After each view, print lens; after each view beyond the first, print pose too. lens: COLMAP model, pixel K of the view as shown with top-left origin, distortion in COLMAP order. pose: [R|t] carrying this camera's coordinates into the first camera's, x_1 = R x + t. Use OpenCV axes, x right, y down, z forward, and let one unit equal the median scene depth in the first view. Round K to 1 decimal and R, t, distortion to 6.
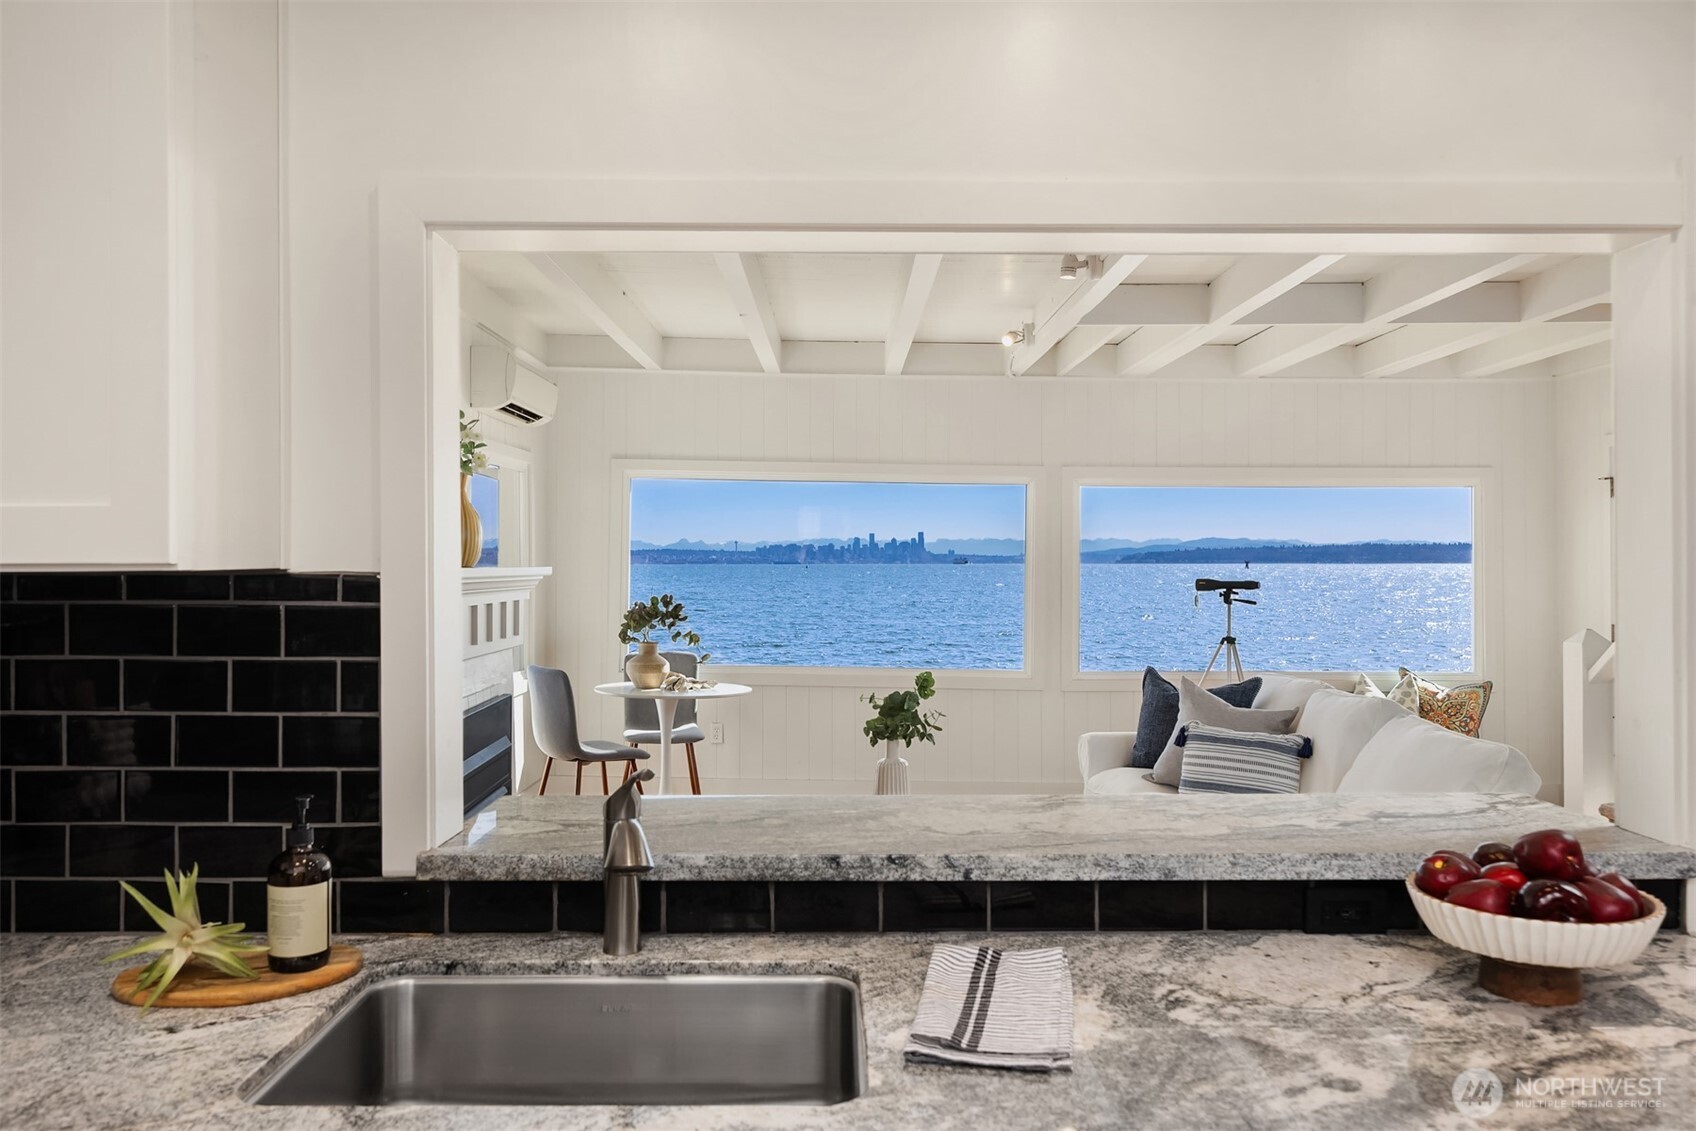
lens RADIAL K [[1279.7, 0, 848.0], [0, 1279.7, 565.5], [0, 0, 1]] dist [-0.001572, -0.000289]
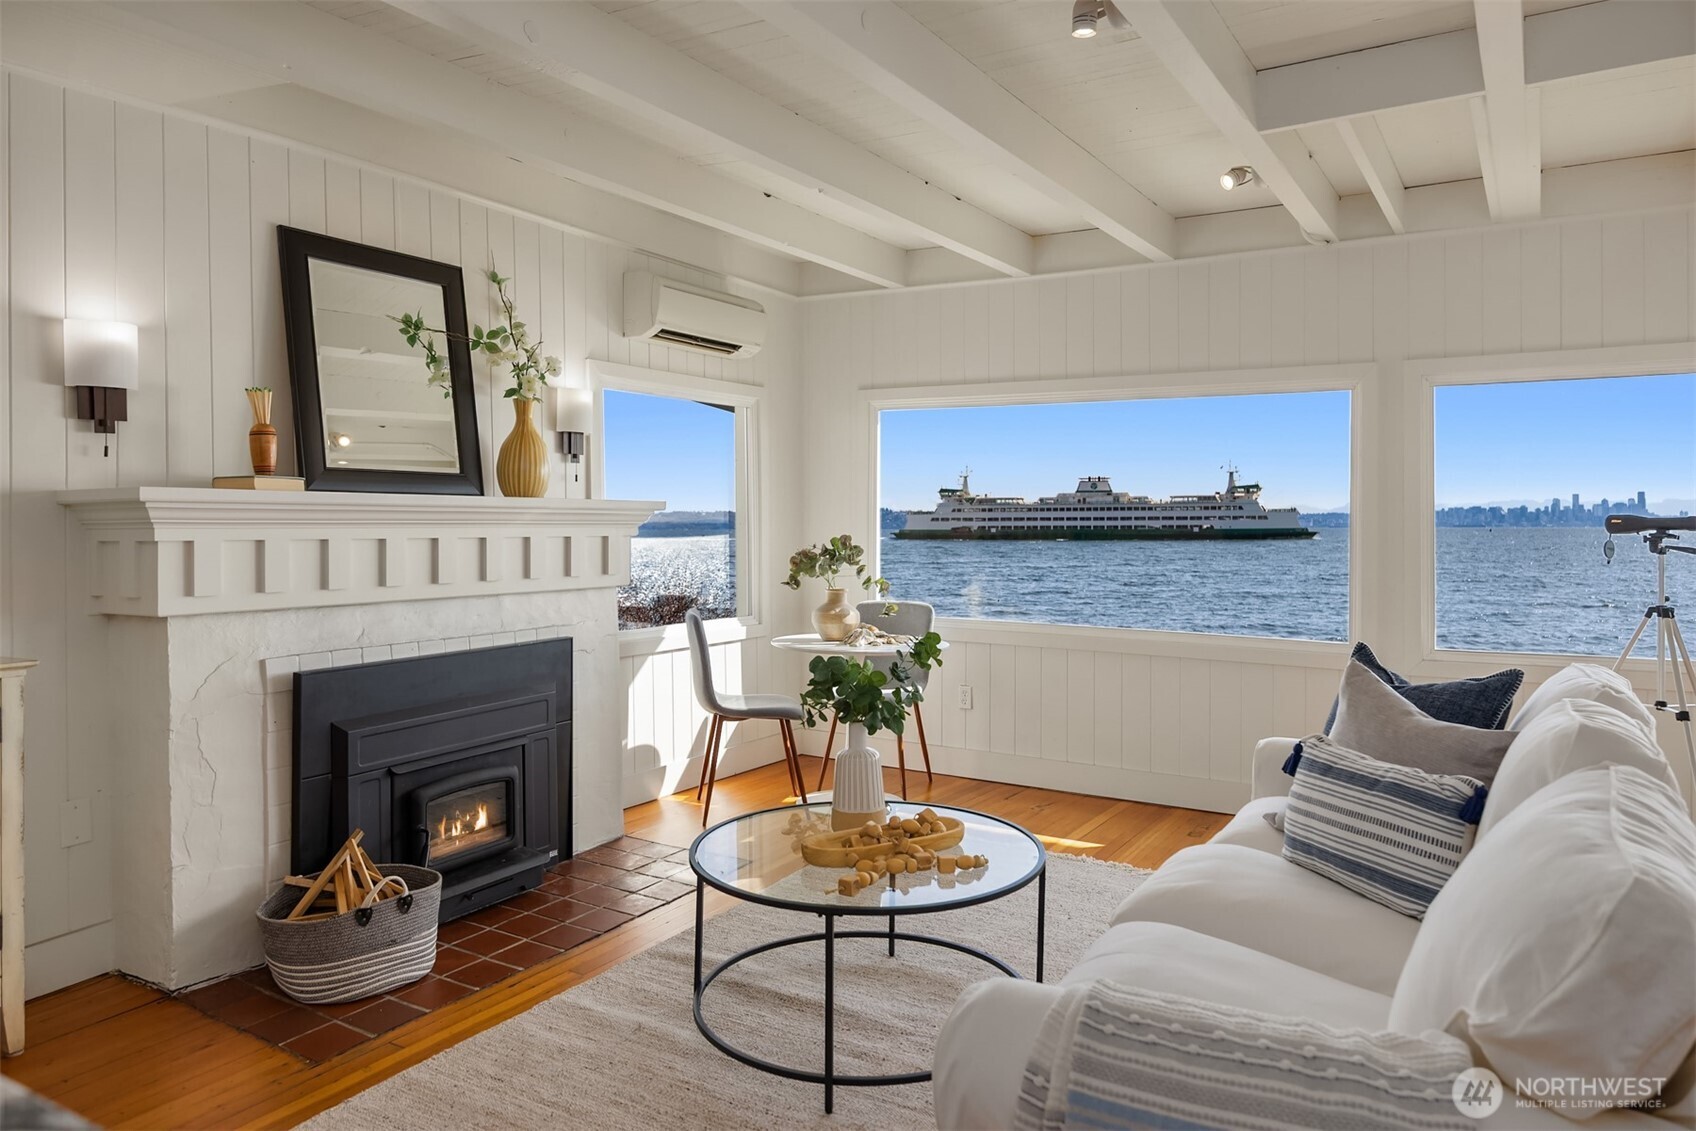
lens RADIAL K [[1152.4, 0, 848.0], [0, 1152.4, 565.5], [0, 0, 1]] dist [0.003812, 0.000243]
pose [[0.849155, 0.013533, -0.527971, 0.170250], [0.002053, 0.999580, 0.028923, 0.012219], [0.528141, -0.025644, 0.848770, 0.199233]]
